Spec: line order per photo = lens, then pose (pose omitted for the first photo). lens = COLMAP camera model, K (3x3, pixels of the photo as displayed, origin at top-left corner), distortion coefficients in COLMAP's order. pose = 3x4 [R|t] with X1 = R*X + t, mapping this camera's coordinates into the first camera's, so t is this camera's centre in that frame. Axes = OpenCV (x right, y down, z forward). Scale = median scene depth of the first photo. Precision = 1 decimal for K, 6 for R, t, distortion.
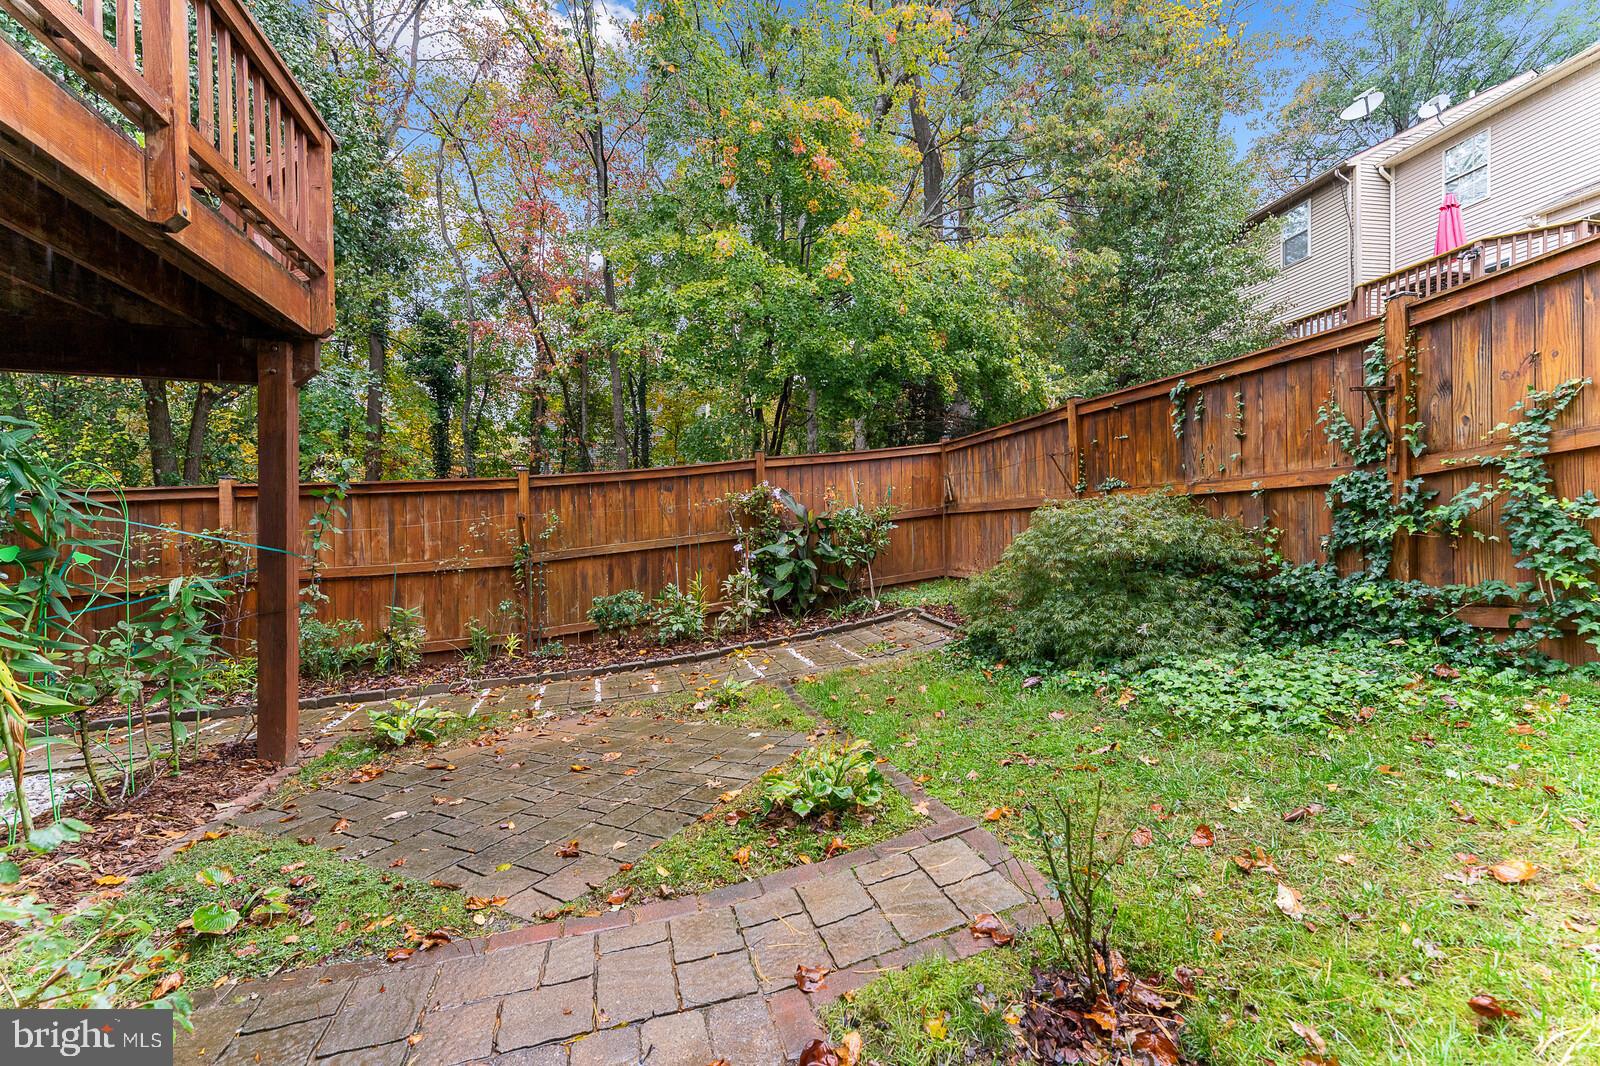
lens RADIAL K [[653.3, 0, 798.6], [0, 653.3, 528.1], [0, 0, 1]] dist [0.003729, 0.000696]
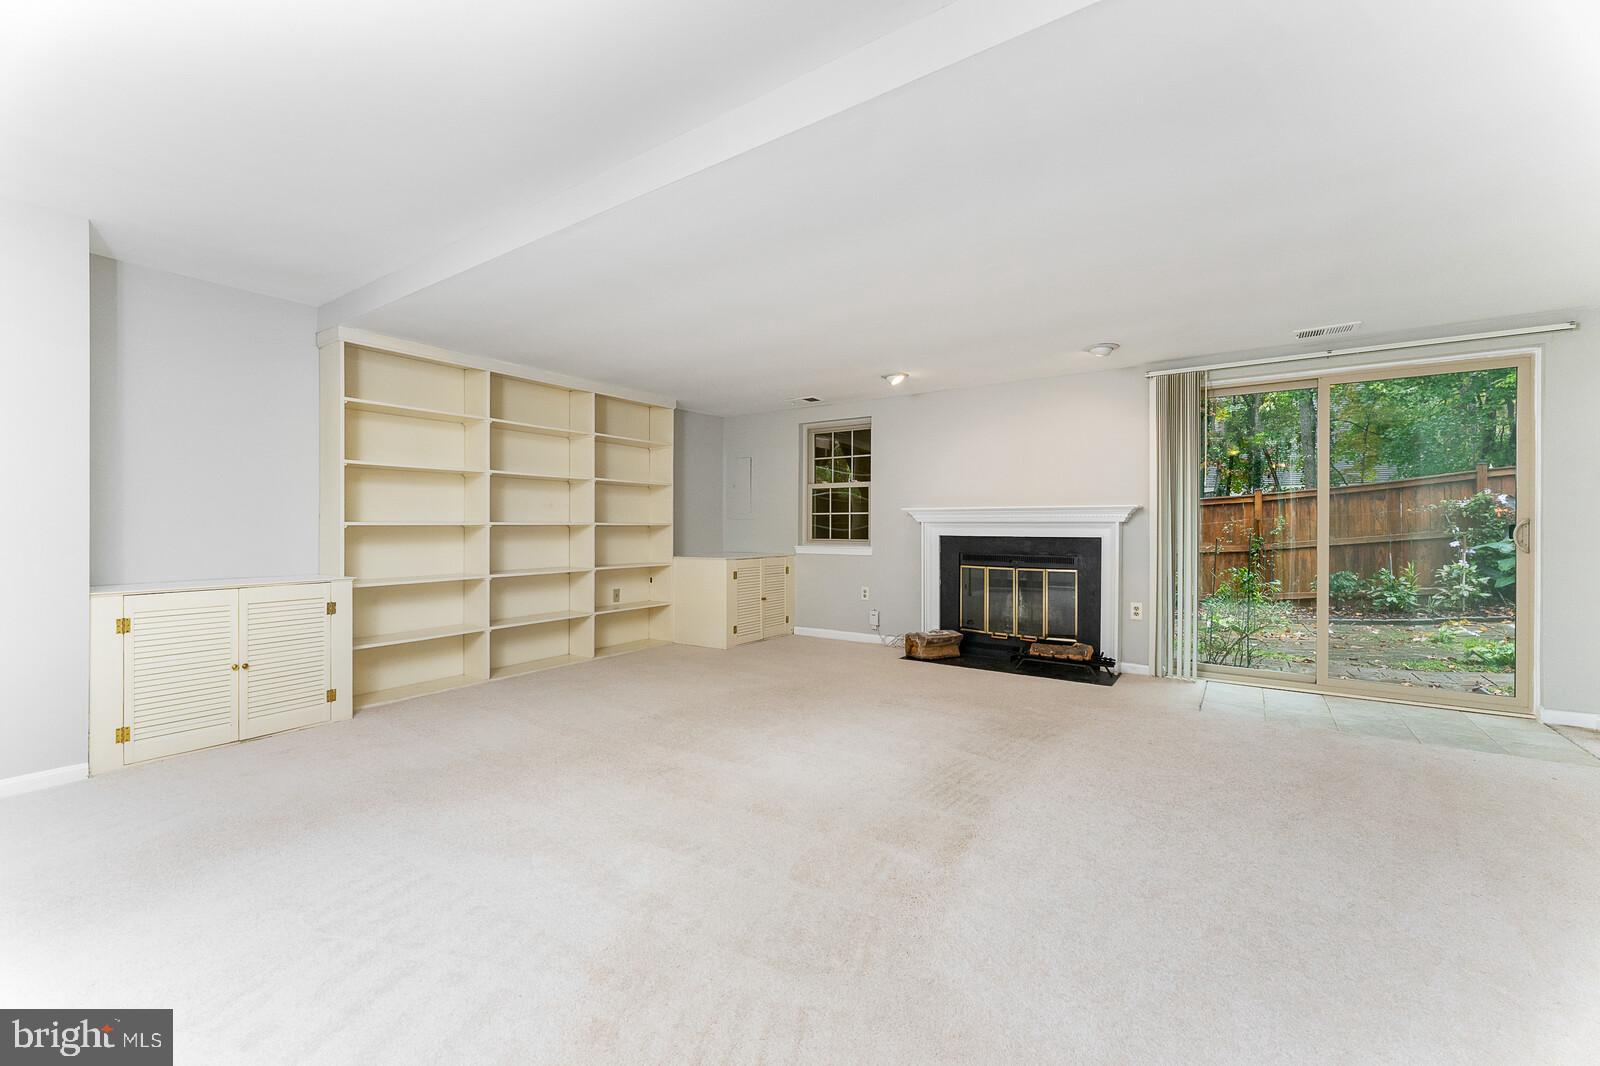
lens RADIAL K [[653.3, 0, 798.6], [0, 653.3, 528.1], [0, 0, 1]] dist [0.003729, 0.000696]
pose [[0.630589, 0.005420, -0.776098, 0.093036], [-0.004656, 0.999984, 0.003200, 0.001553], [0.776103, 0.001596, 0.630605, -0.791893]]
